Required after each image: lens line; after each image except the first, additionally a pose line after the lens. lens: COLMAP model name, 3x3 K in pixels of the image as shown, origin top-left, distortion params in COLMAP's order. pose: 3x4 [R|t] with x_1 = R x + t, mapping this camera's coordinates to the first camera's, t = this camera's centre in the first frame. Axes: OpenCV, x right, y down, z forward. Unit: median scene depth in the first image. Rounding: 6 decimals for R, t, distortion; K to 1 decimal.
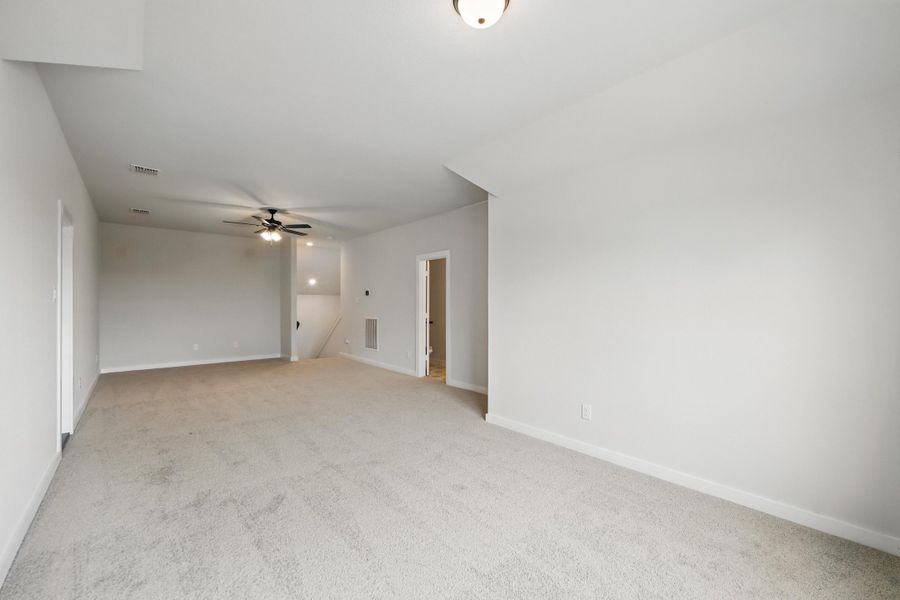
lens RADIAL K [[360.6, 0, 454.7], [0, 360.6, 299.0], [0, 0, 1]] dist [-0.009742, -0.000388]
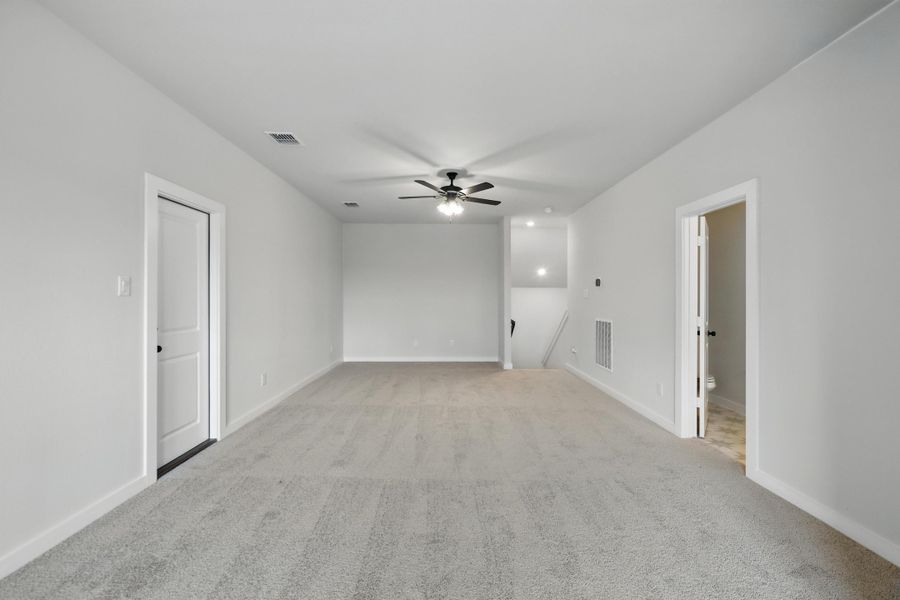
lens RADIAL K [[360.6, 0, 454.7], [0, 360.6, 299.0], [0, 0, 1]] dist [-0.009742, -0.000388]
pose [[0.756297, 0.003736, -0.654217, -0.005648], [0.005779, 0.999907, 0.012391, 0.004855], [0.654203, -0.013152, 0.756205, 0.363943]]
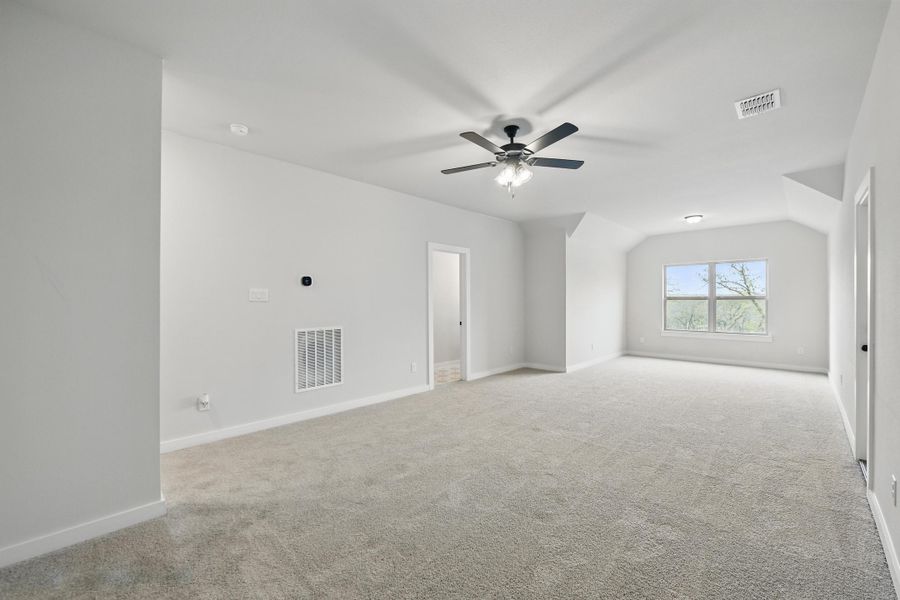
lens RADIAL K [[360.6, 0, 454.7], [0, 360.6, 299.0], [0, 0, 1]] dist [-0.009742, -0.000388]
pose [[-0.052239, 0.004024, 0.998626, -0.886998], [-0.012240, 0.999914, -0.004669, 0.011152], [-0.998560, -0.012467, -0.052186, 0.943833]]
